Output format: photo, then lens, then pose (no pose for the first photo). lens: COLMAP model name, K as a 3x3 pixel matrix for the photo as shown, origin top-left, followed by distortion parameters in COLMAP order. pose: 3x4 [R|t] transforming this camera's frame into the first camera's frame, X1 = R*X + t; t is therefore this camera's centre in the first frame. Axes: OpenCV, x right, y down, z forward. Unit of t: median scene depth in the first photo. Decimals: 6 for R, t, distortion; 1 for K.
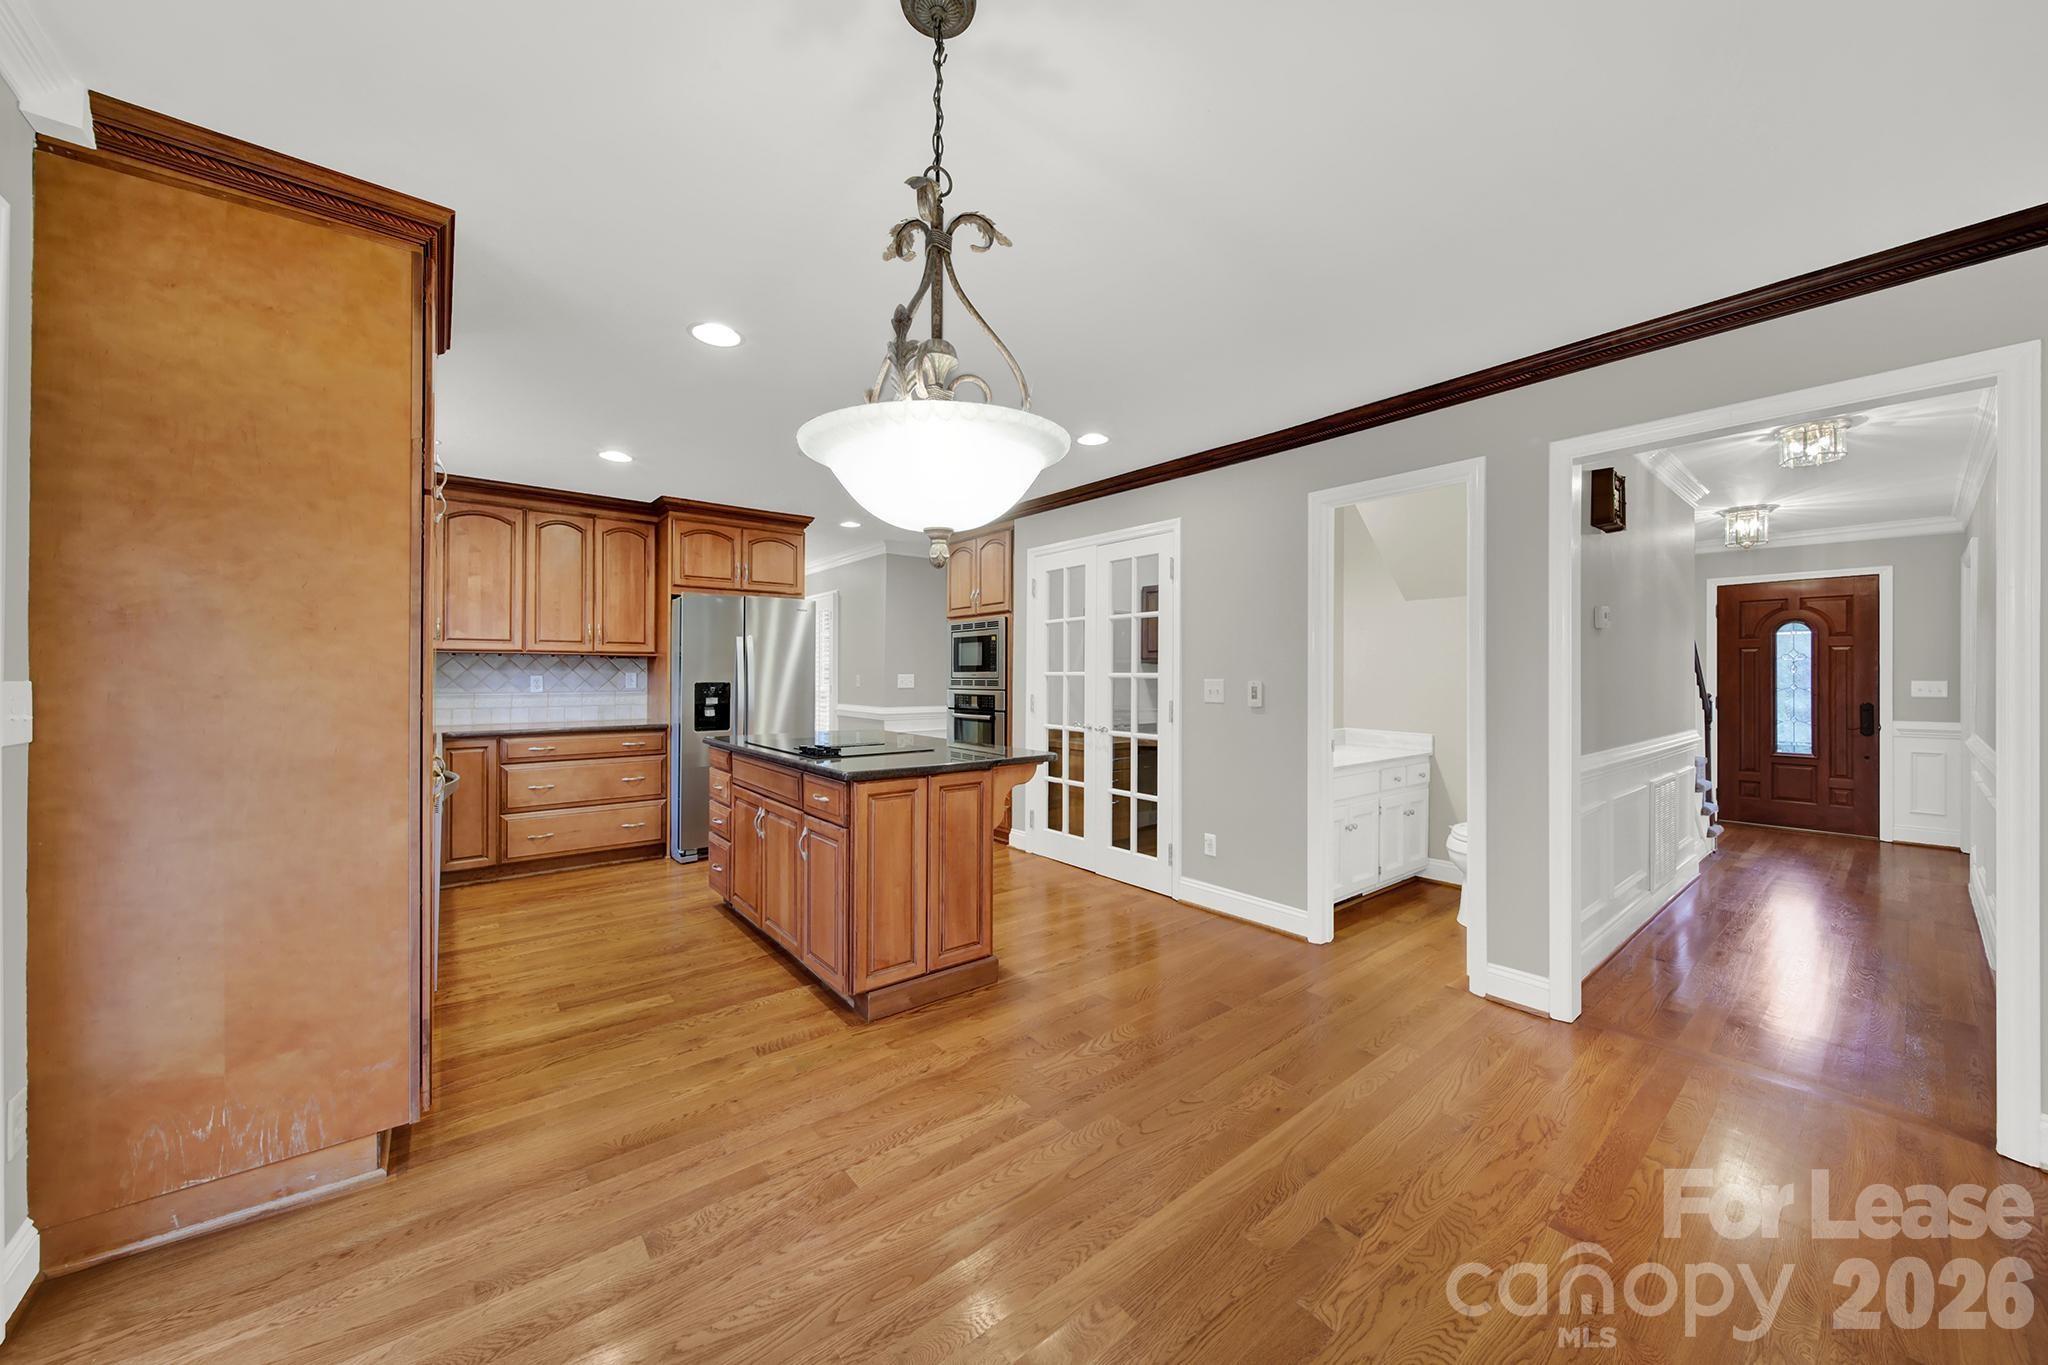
lens RADIAL K [[723.2, 0, 1010.0], [0, 723.2, 668.4], [0, 0, 1]] dist [0.000859, 0.000097]
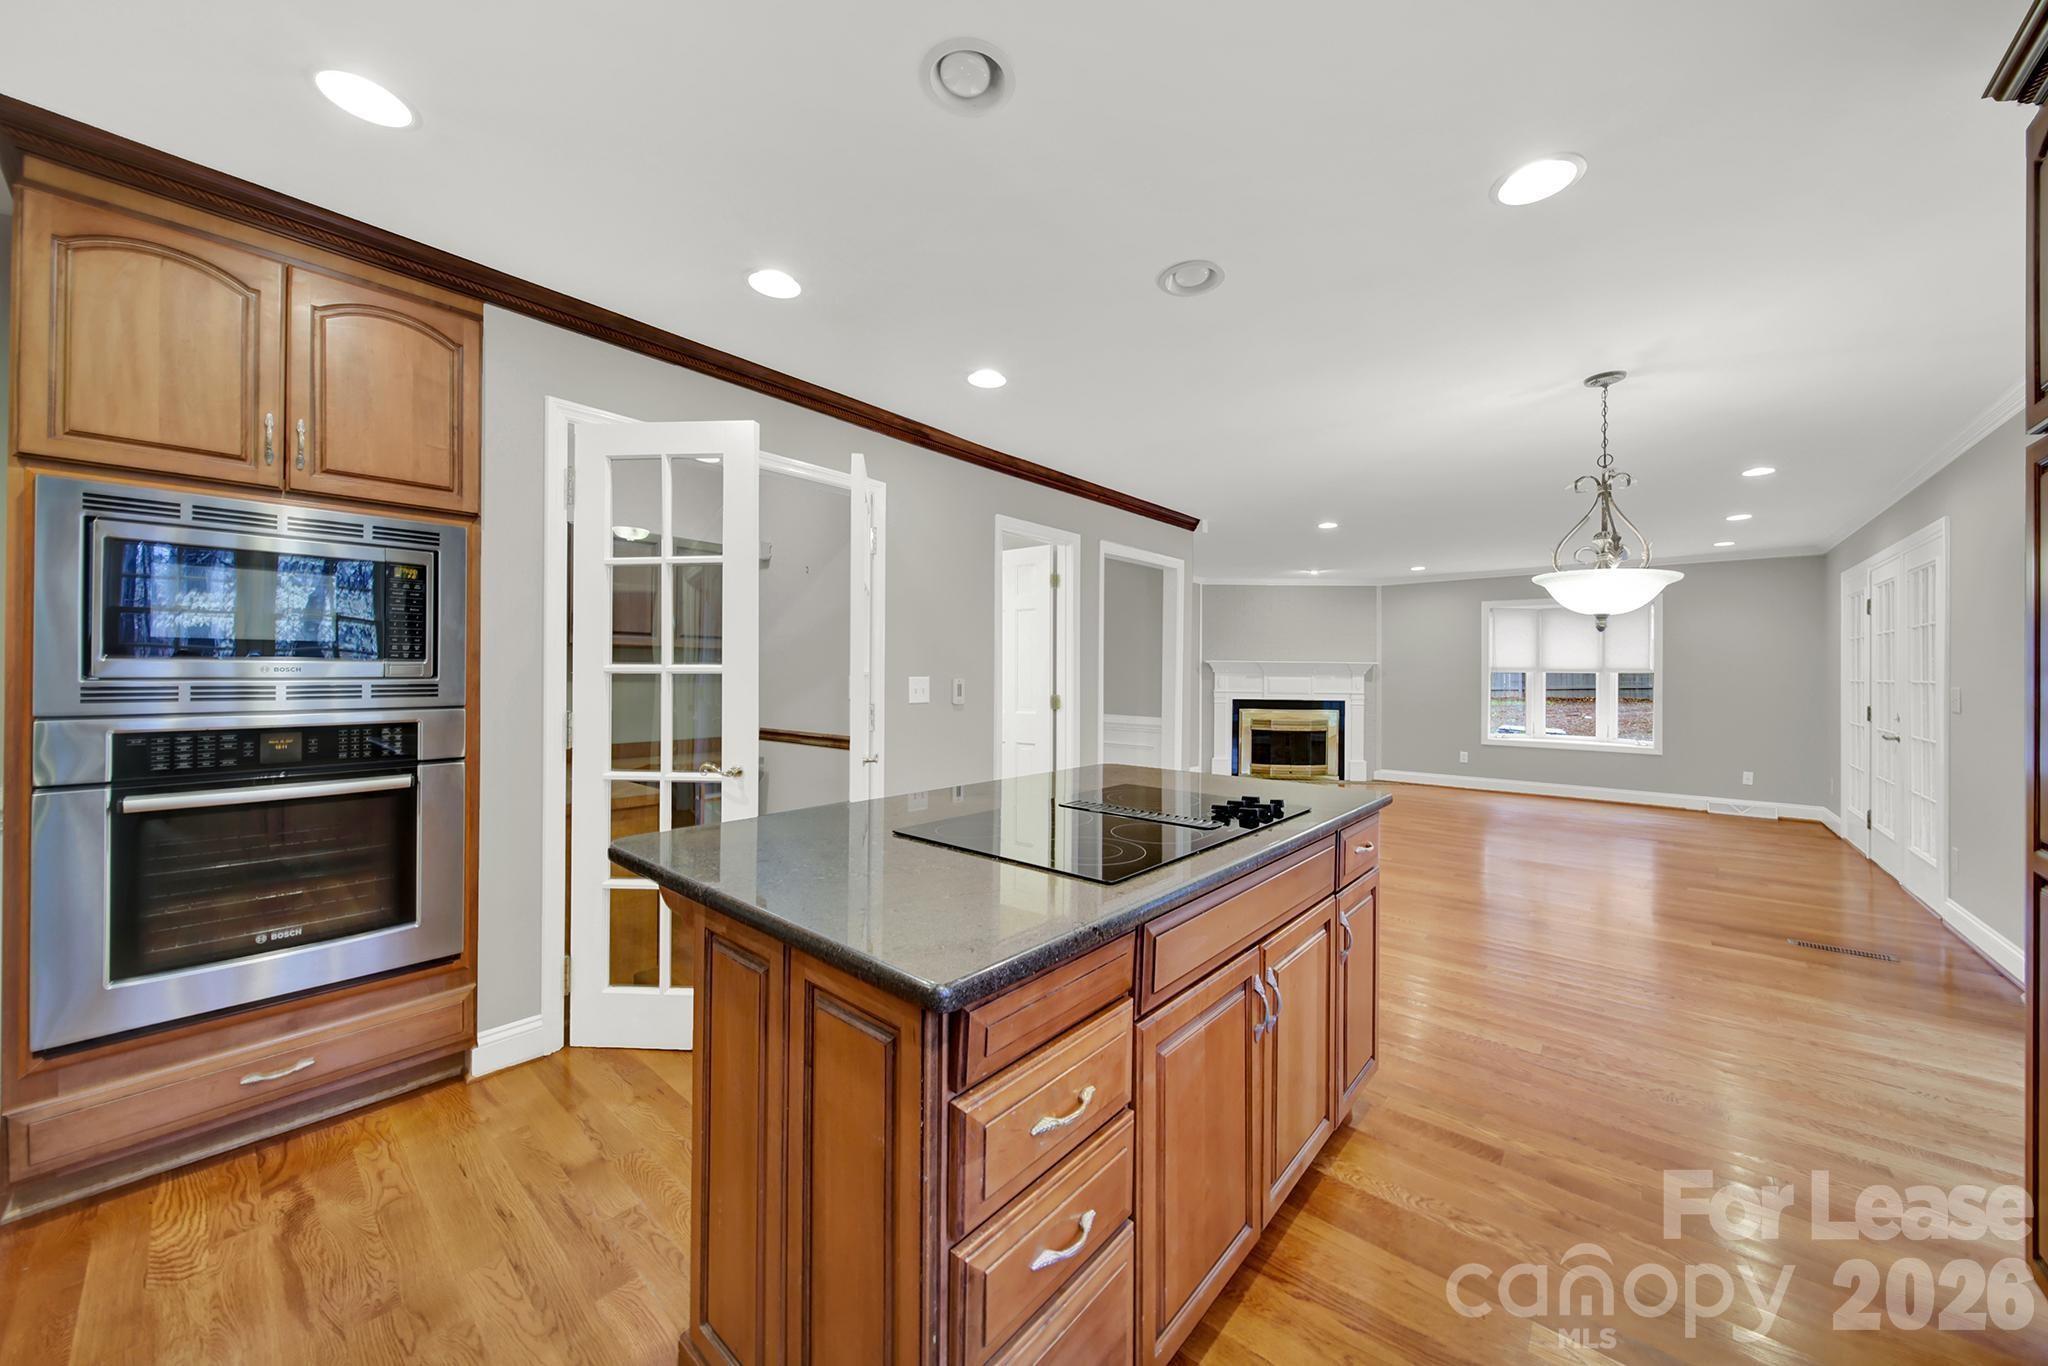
lens RADIAL K [[729.4, 0, 1024.0], [0, 729.4, 683.0], [0, 0, 1]] dist [-0.001834, -0.000639]
pose [[-0.190426, -0.015945, 0.981572, -0.505297], [-0.016135, 0.999784, 0.013111, 0.006520], [-0.981569, -0.013341, -0.190642, 0.824297]]
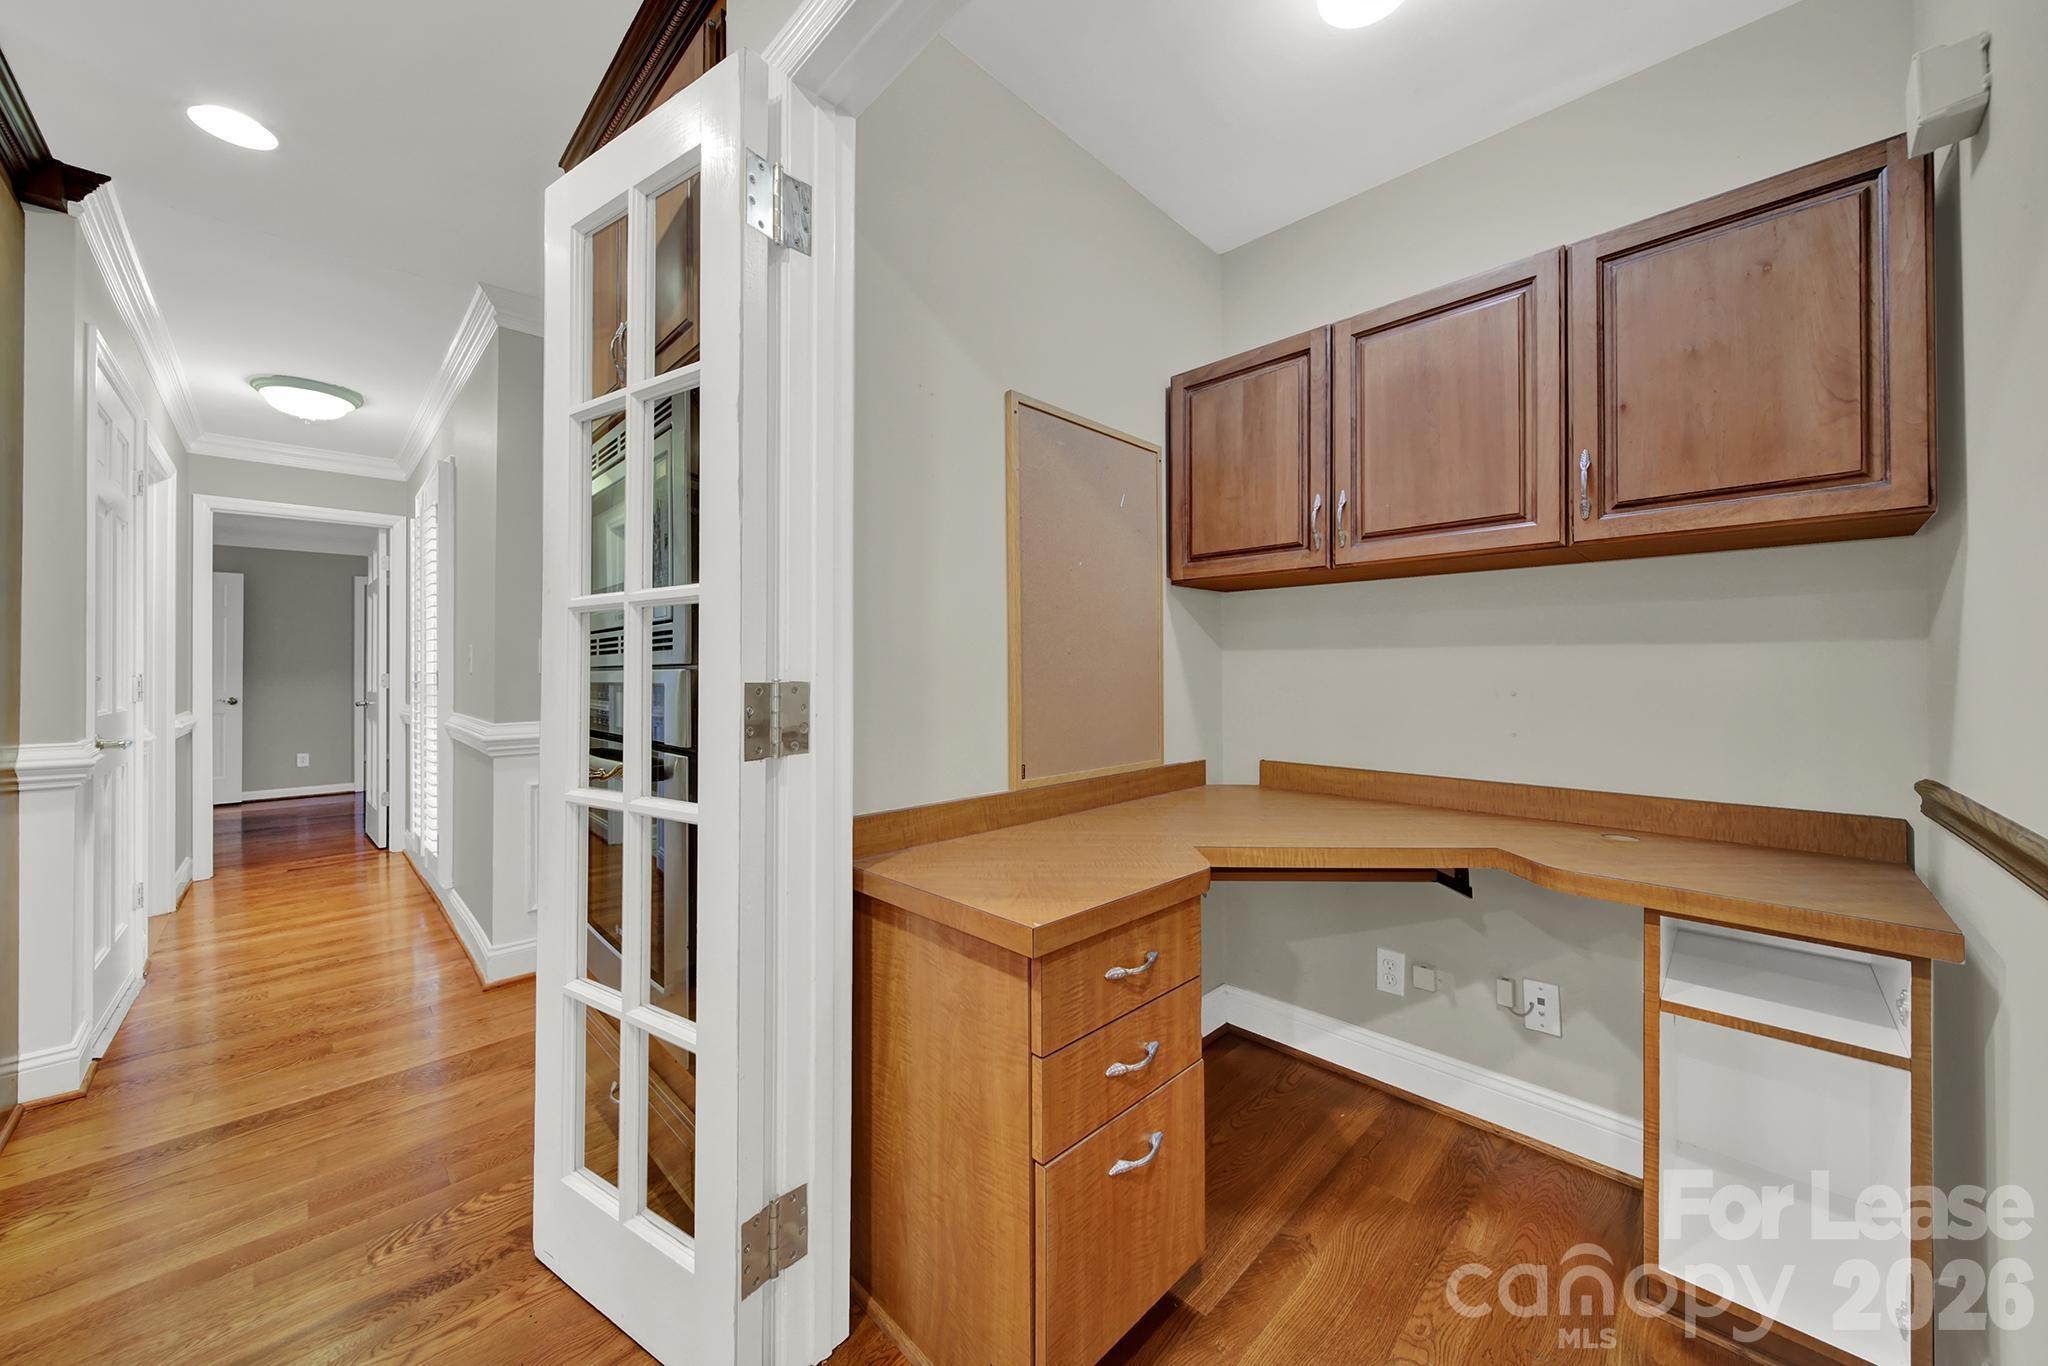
lens RADIAL K [[723.2, 0, 1010.0], [0, 723.2, 668.9], [0, 0, 1]] dist [0.000859, 0.000097]
pose [[0.994104, -0.005394, 0.108295, 0.080391], [0.004940, 0.999978, 0.004457, 0.033021], [-0.108317, -0.003895, 0.994109, 0.795272]]
